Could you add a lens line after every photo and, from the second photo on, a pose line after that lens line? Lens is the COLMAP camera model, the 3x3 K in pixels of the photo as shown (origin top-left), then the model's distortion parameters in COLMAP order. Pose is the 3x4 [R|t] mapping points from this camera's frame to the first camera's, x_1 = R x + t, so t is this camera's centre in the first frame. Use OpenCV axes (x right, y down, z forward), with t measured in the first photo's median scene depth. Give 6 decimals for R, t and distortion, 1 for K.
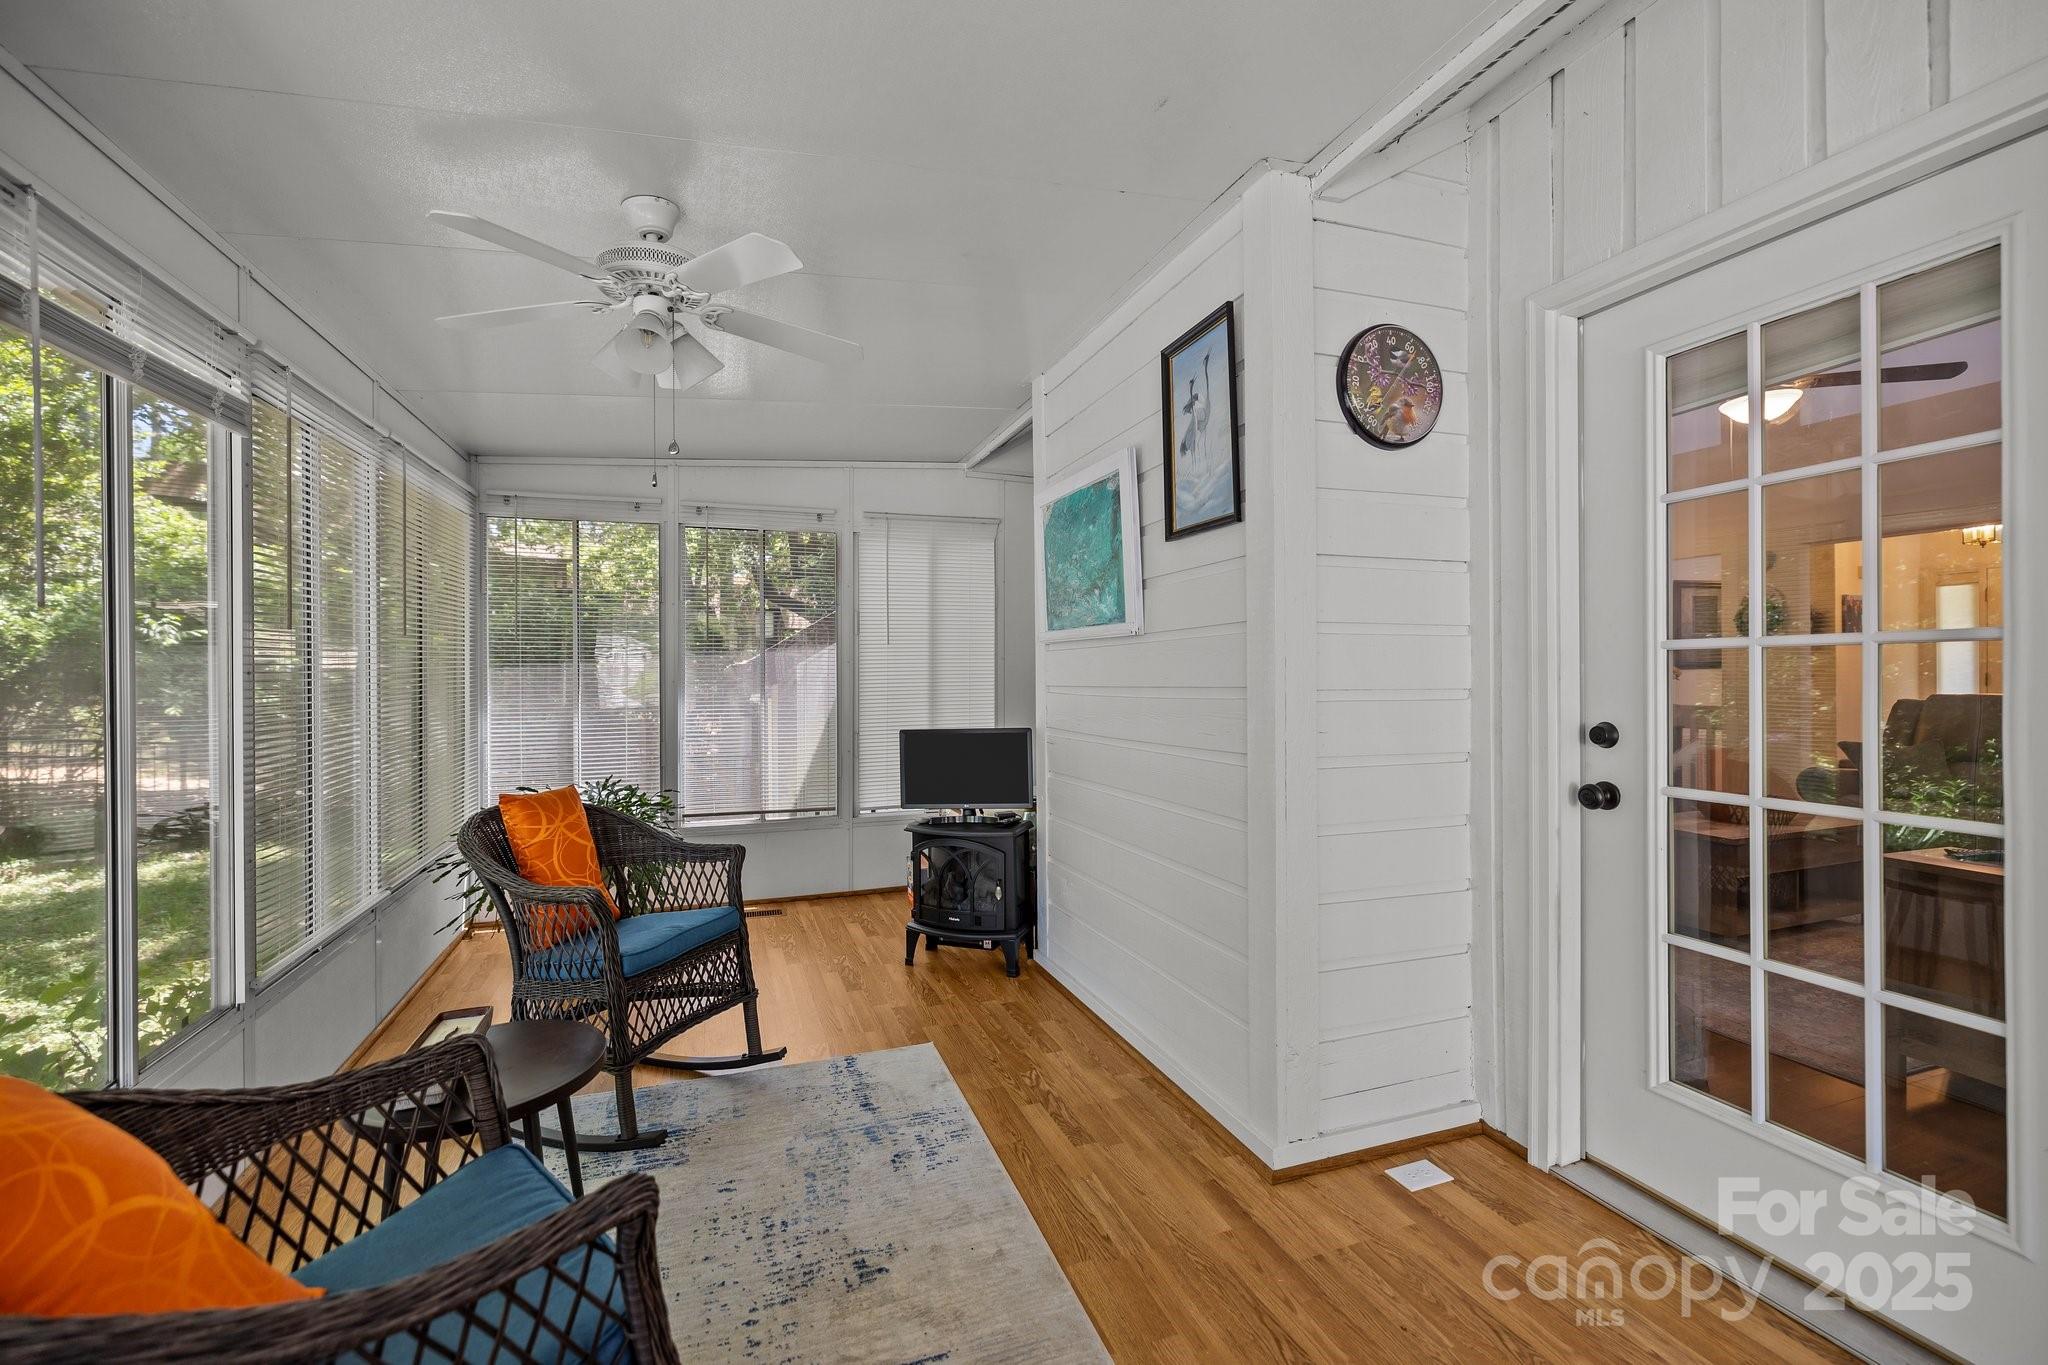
lens RADIAL K [[864.4, 0, 1030.6], [0, 864.4, 676.6], [0, 0, 1]] dist [0.003106, 0.000180]
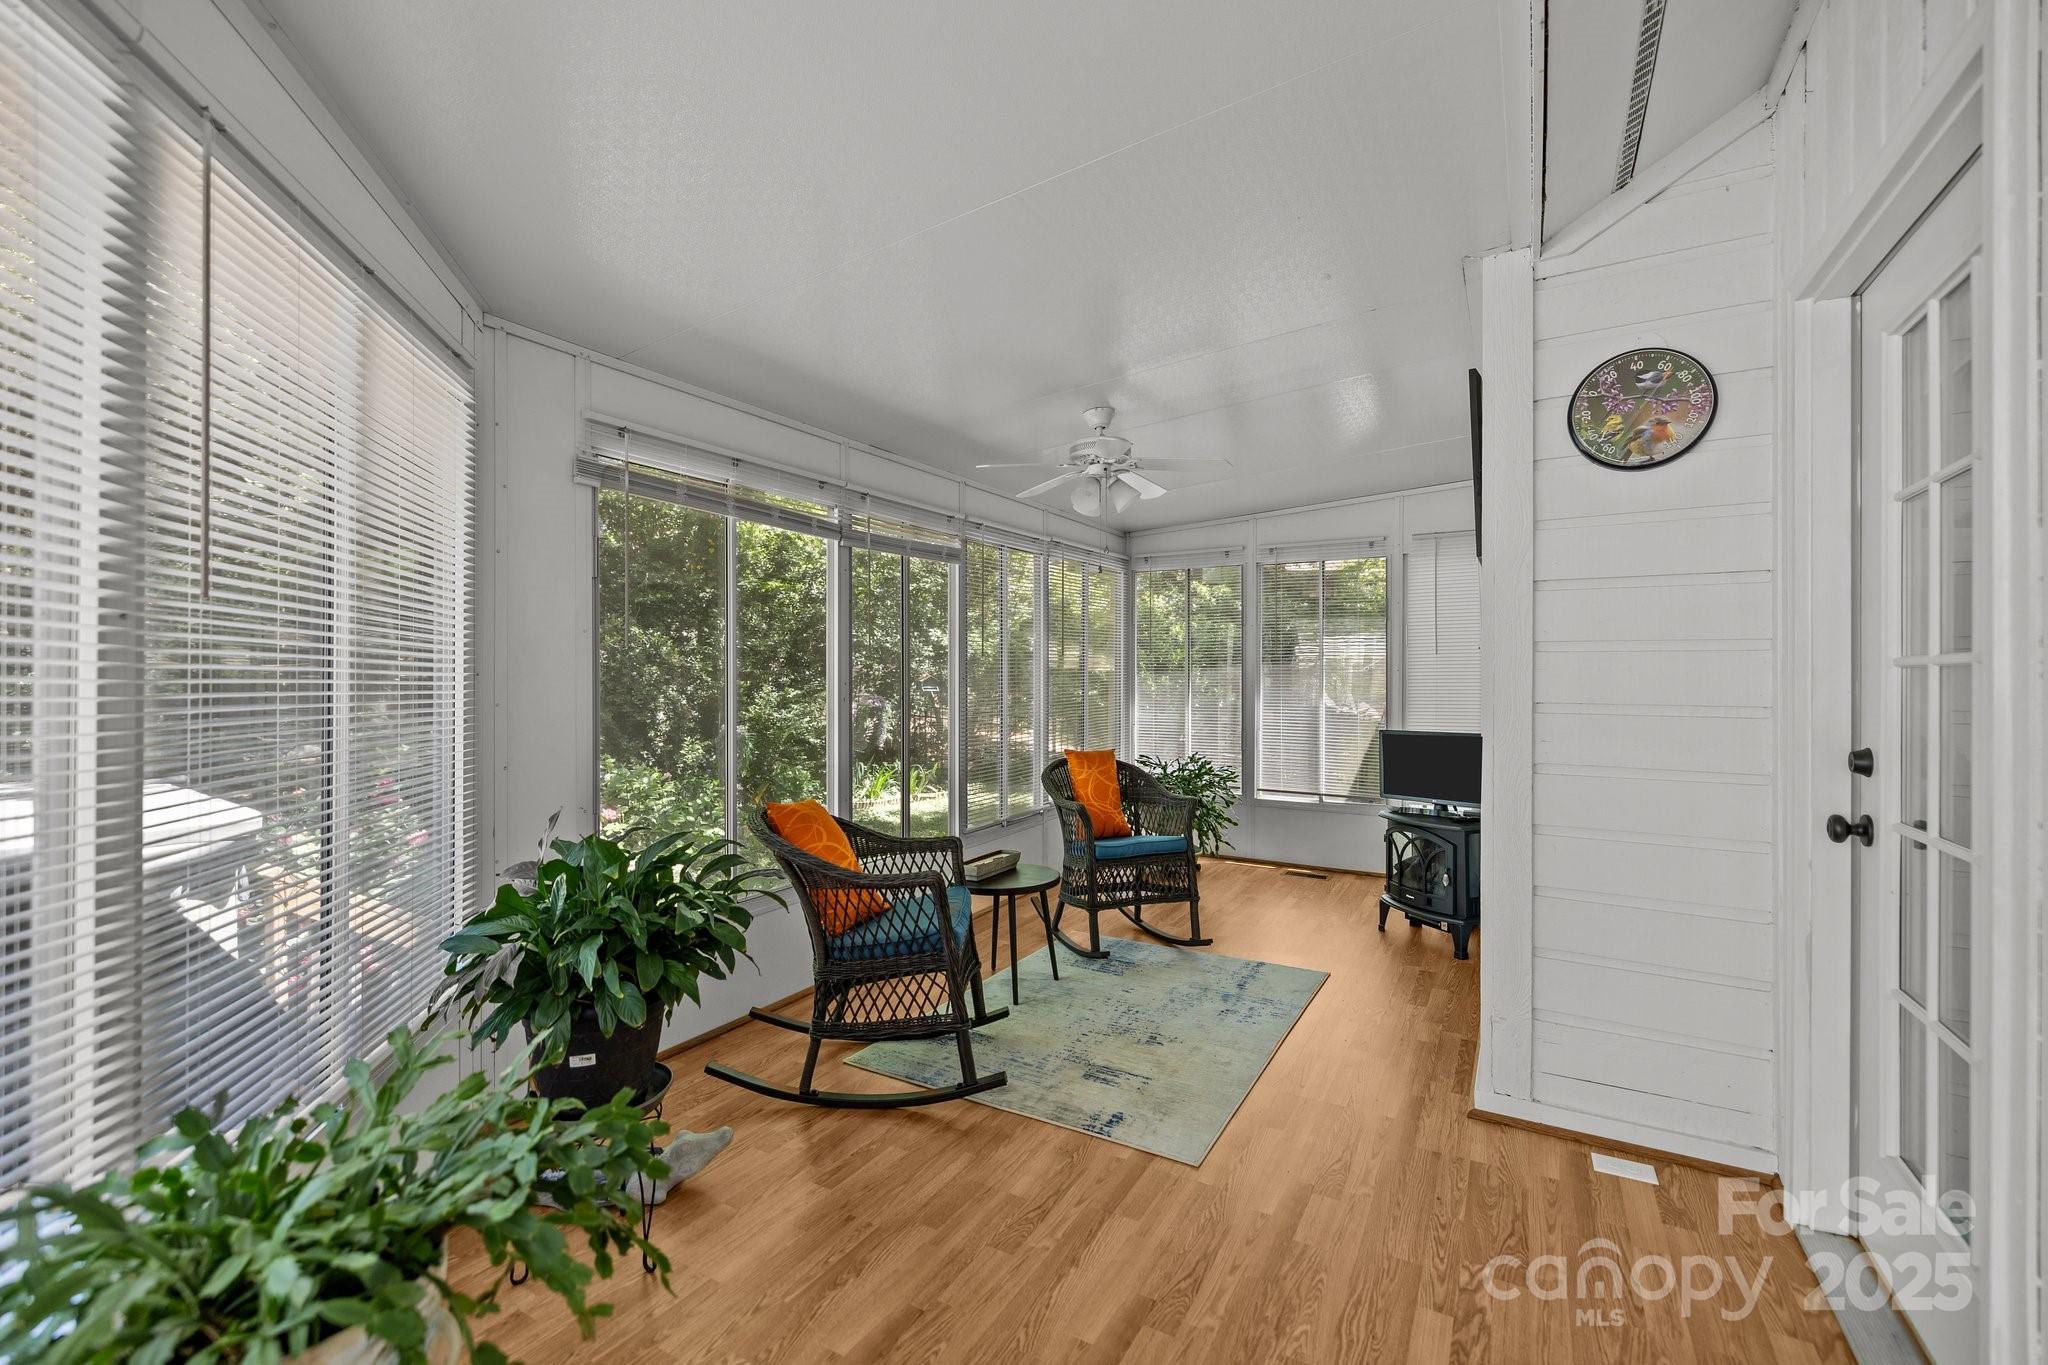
lens RADIAL K [[864.4, 0, 1023.1], [0, 864.4, 682.7], [0, 0, 1]] dist [0.003106, 0.000180]
pose [[0.651509, 0.012299, -0.758541, 0.644549], [-0.008685, 0.999924, 0.008753, -0.012400], [0.758591, 0.000885, 0.651566, -0.198500]]
